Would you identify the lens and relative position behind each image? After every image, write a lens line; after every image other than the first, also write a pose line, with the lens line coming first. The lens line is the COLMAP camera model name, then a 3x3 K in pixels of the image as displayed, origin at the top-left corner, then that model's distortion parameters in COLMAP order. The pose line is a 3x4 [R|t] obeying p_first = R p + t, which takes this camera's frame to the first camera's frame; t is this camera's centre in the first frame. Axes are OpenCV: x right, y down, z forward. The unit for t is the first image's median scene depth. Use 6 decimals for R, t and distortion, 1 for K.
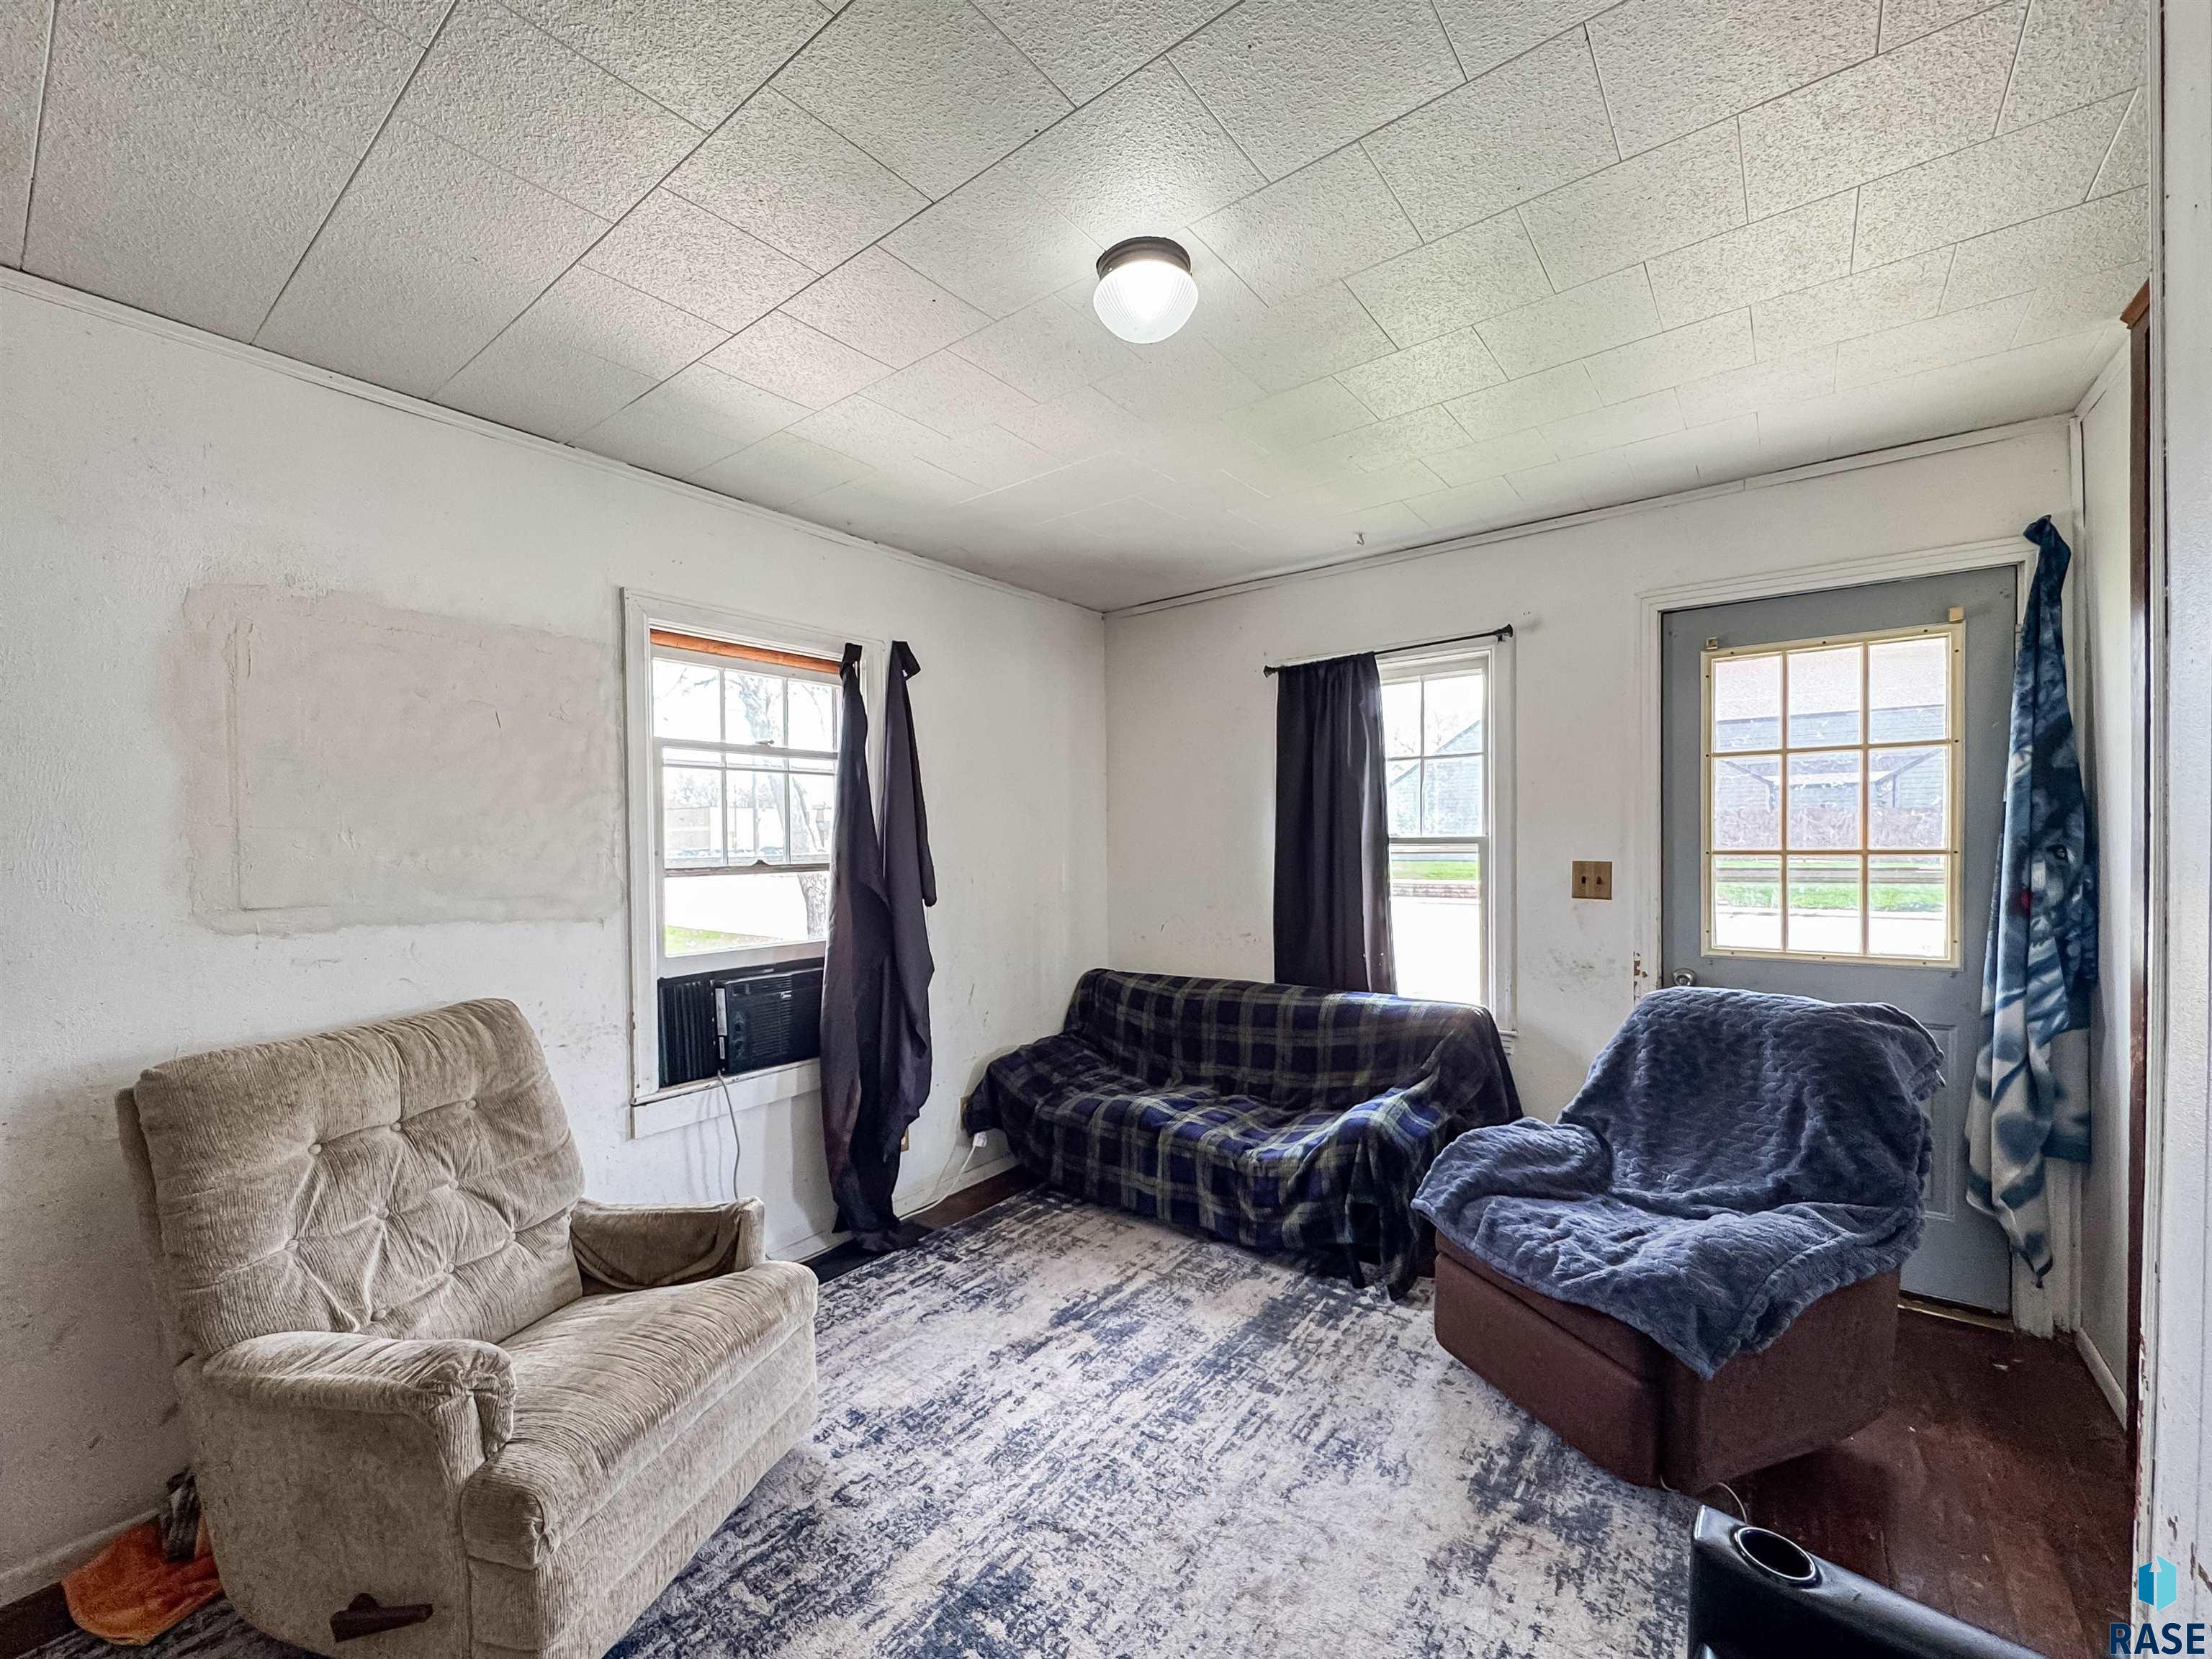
lens RADIAL K [[898.1, 0, 1119.4], [0, 898.1, 849.0], [0, 0, 1]] dist [-0.003716, 0.000083]
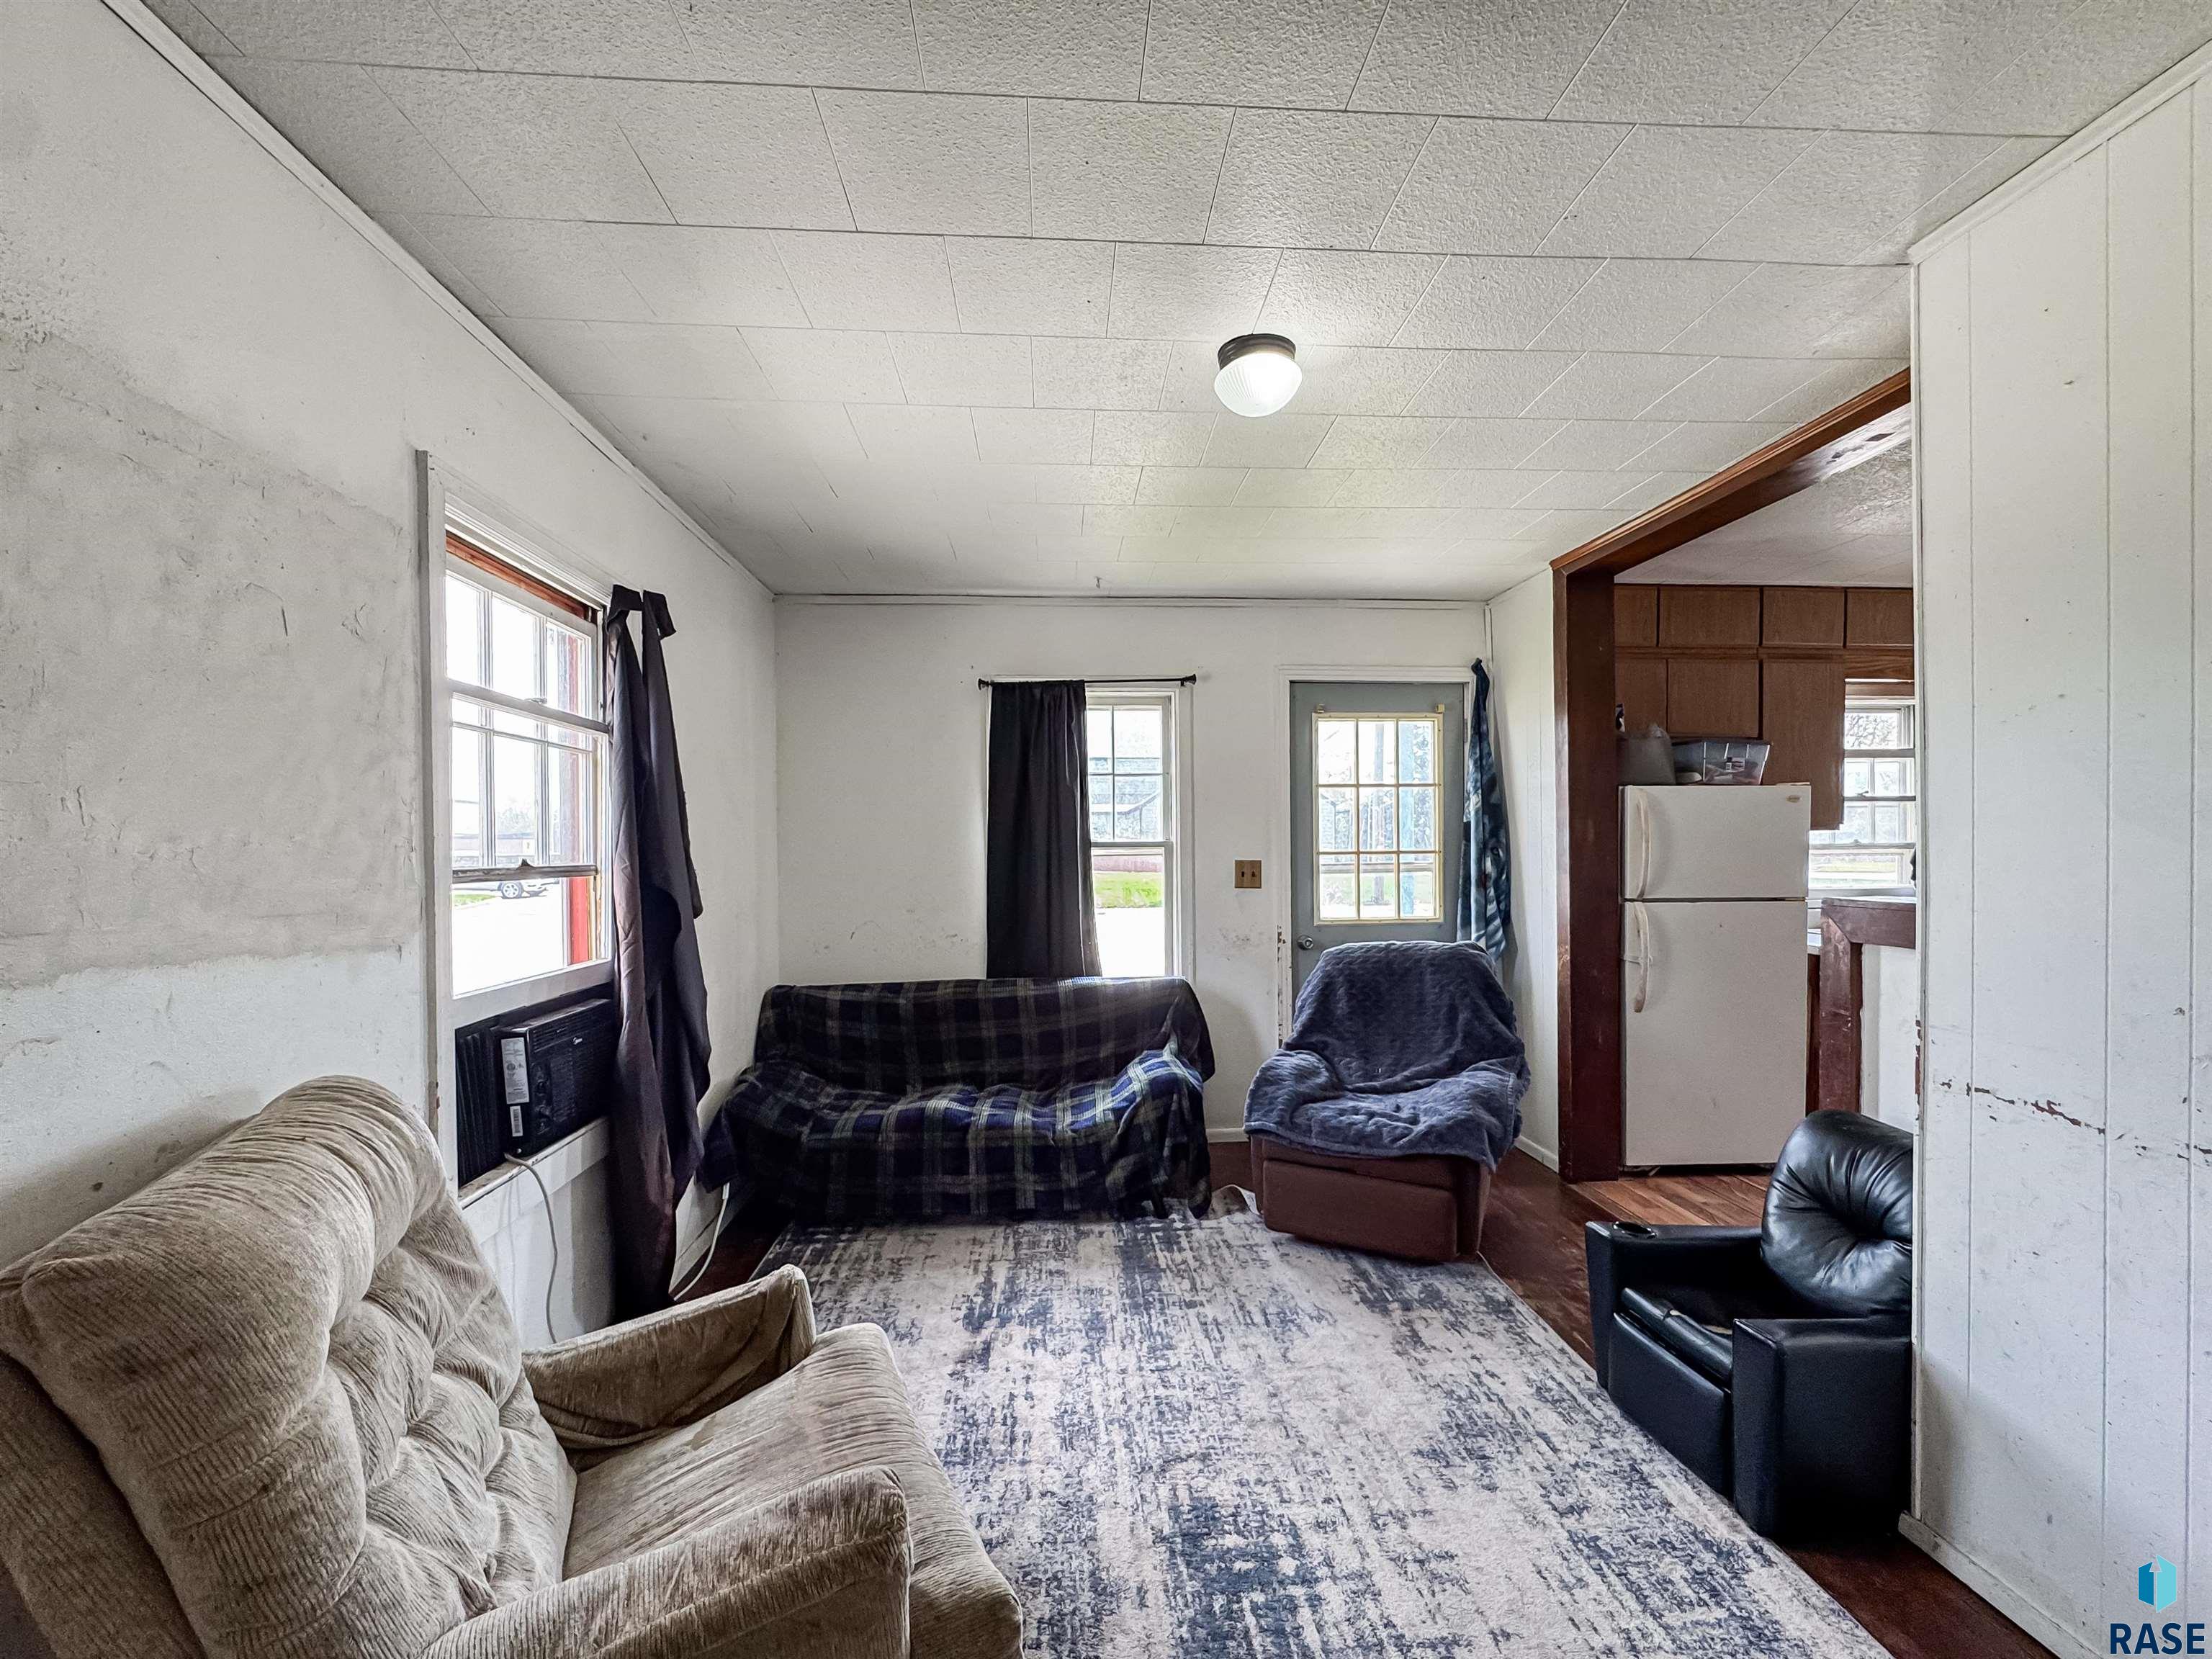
lens RADIAL K [[893.1, 0, 1122.6], [0, 893.1, 851.4], [0, 0, 1]] dist [-0.002065, -0.000150]
pose [[0.748828, 0.003961, 0.662753, -0.573891], [0.006281, 0.999895, -0.013072, 0.019625], [-0.662735, 0.013951, 0.748724, 0.149423]]
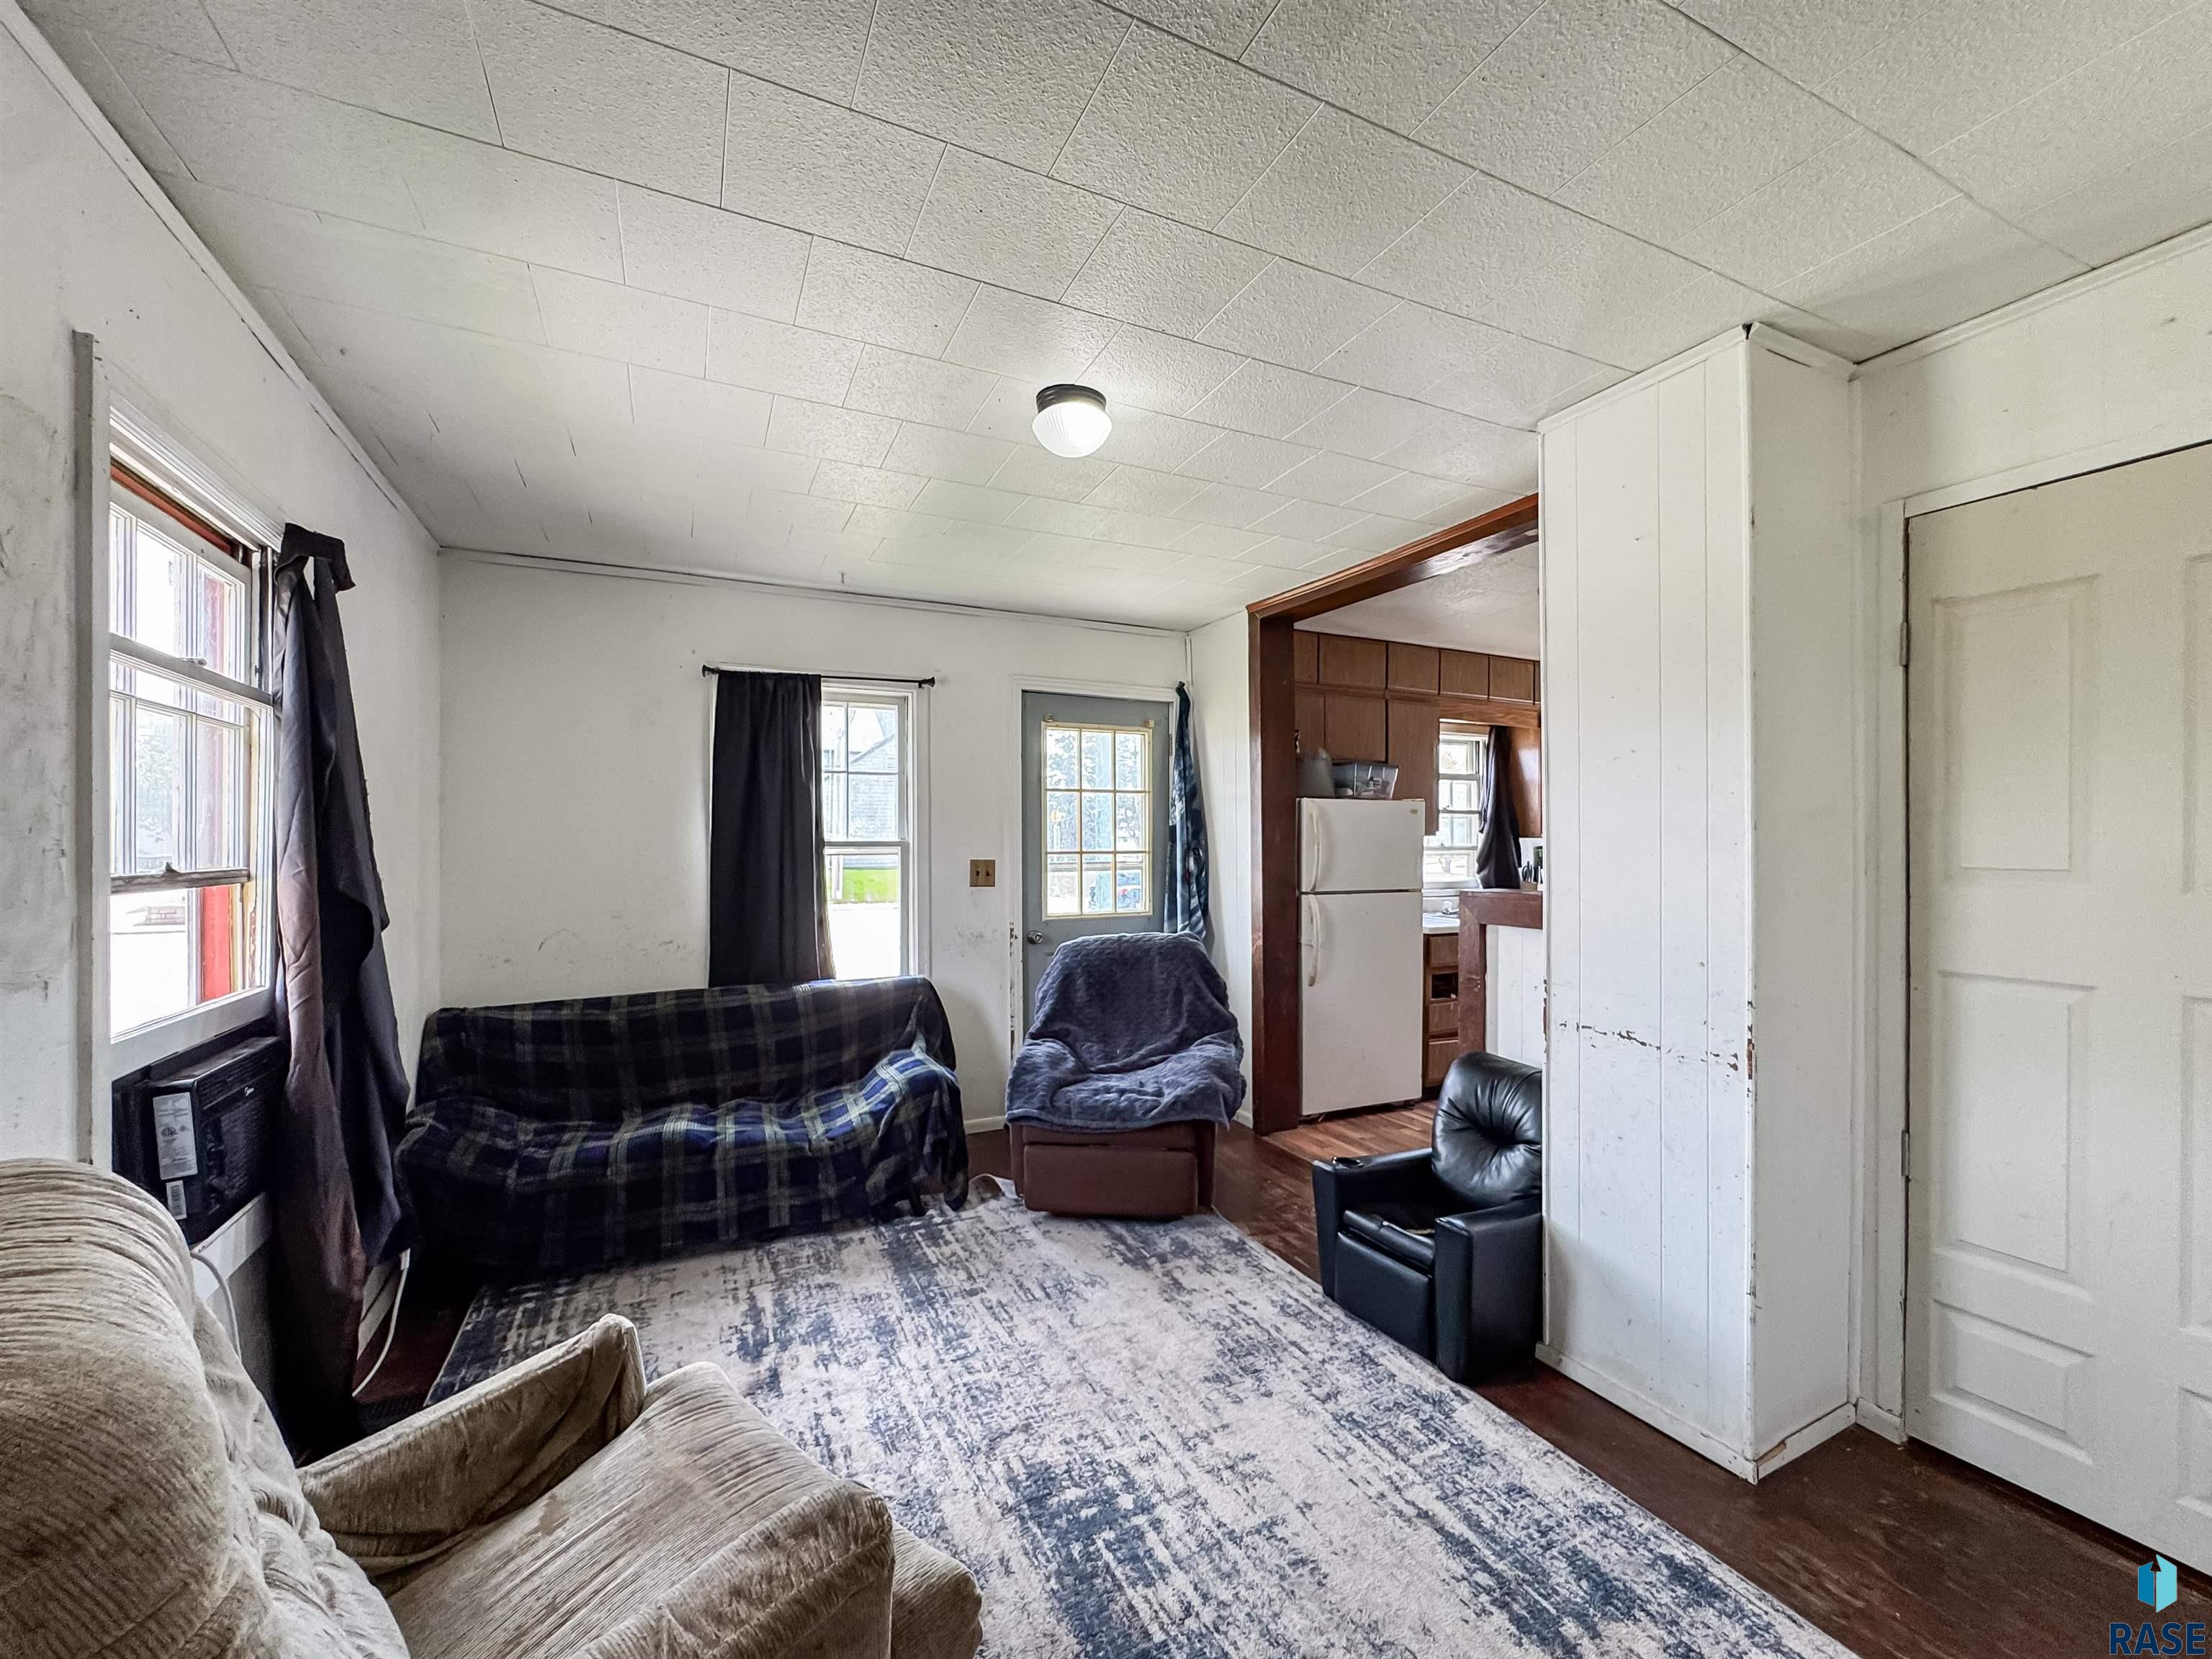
lens RADIAL K [[883.5, 0, 1110.8], [0, 883.5, 833.3], [0, 0, 1]] dist [-0.002885, 0.000479]
pose [[0.451987, 0.020457, 0.891790, -0.699129], [0.005934, 0.999646, -0.025938, 0.011300], [-0.892005, 0.017016, 0.451706, 0.239991]]
